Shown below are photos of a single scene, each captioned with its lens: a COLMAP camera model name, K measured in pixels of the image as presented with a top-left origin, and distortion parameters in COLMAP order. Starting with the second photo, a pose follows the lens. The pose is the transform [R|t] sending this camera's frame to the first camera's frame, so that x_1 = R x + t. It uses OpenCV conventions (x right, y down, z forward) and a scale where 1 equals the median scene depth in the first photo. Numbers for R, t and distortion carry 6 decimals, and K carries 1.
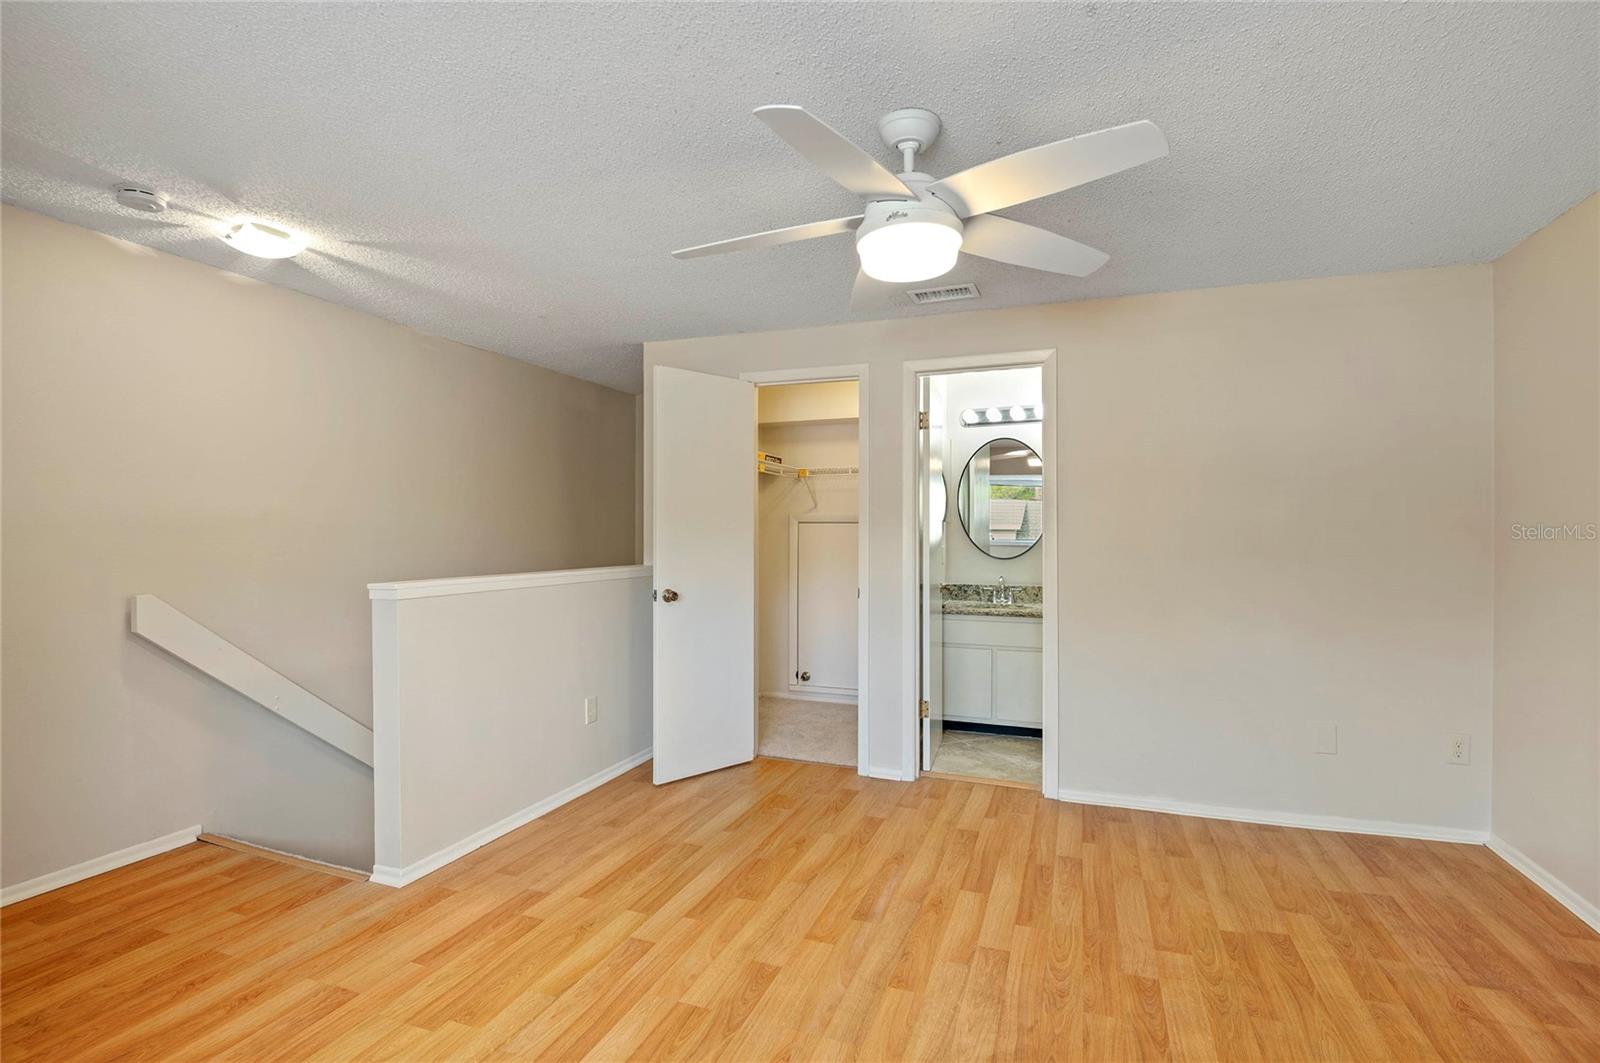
lens RADIAL K [[787.5, 0, 800.0], [0, 787.5, 531.5], [0, 0, 1]] dist [0.000091, -0.014202]
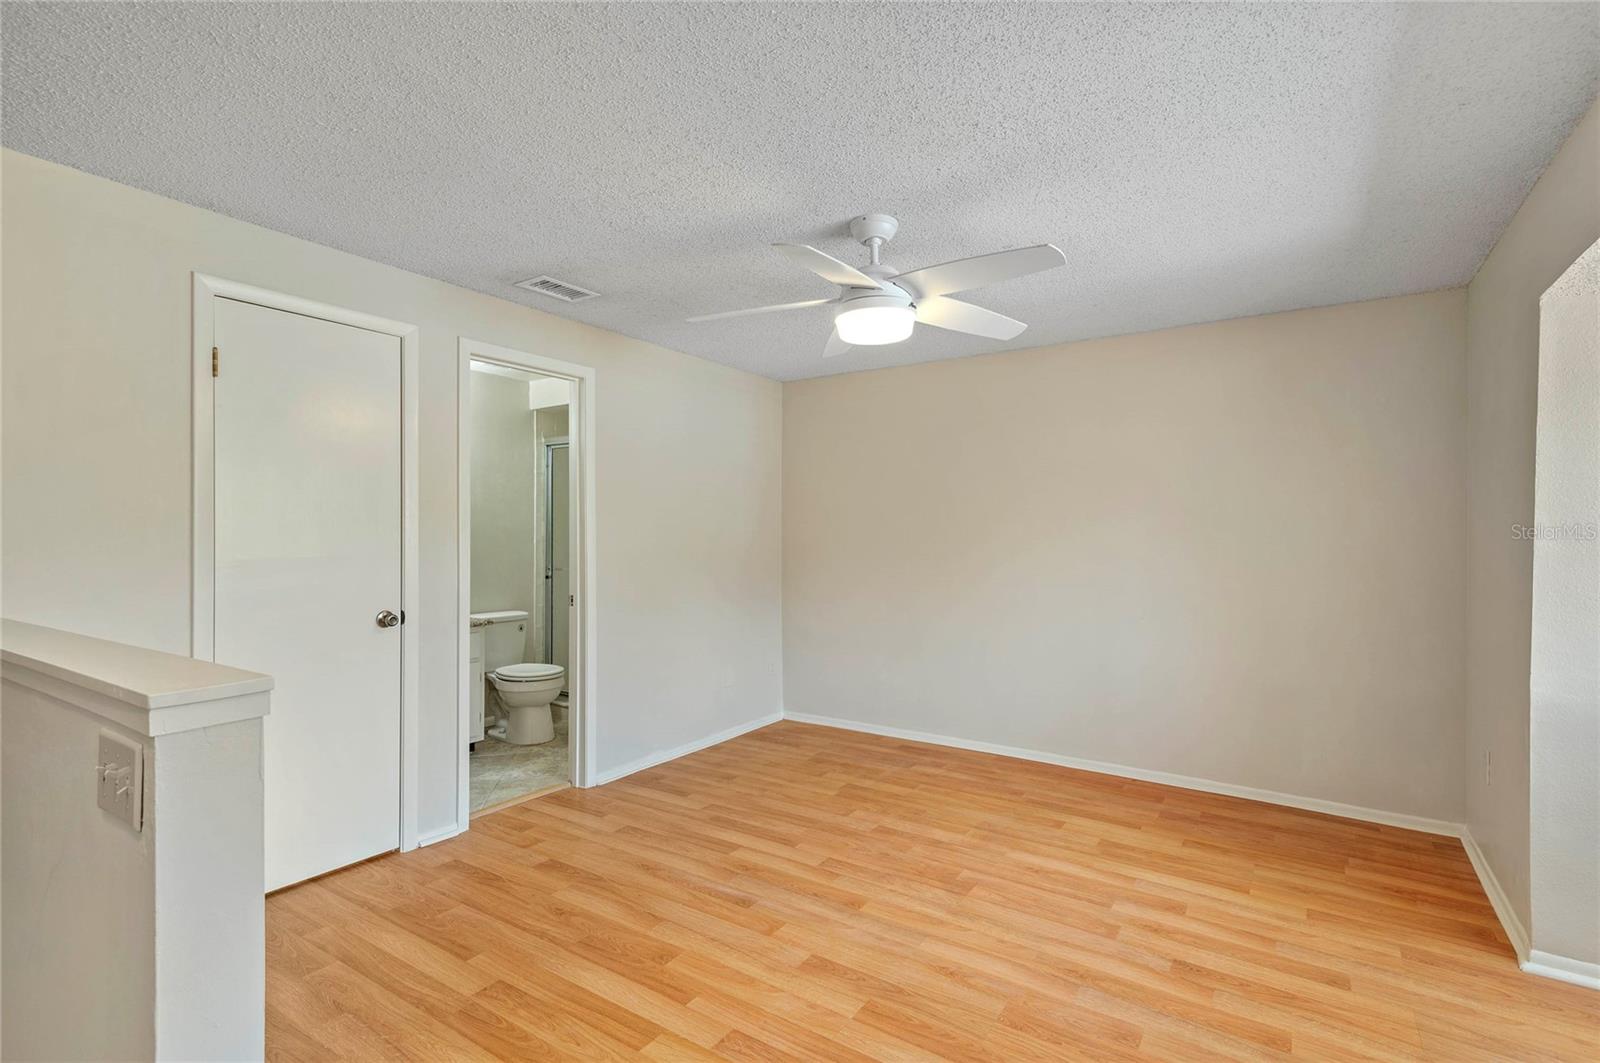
lens RADIAL K [[733.3, 0, 838.4], [0, 733.3, 536.0], [0, 0, 1]] dist [0.029672, -0.000087]
pose [[0.205936, 0.000079, 0.978565, -0.833230], [-0.005475, 0.999984, 0.001071, -0.011782], [-0.978550, -0.005578, 0.205933, 0.636785]]
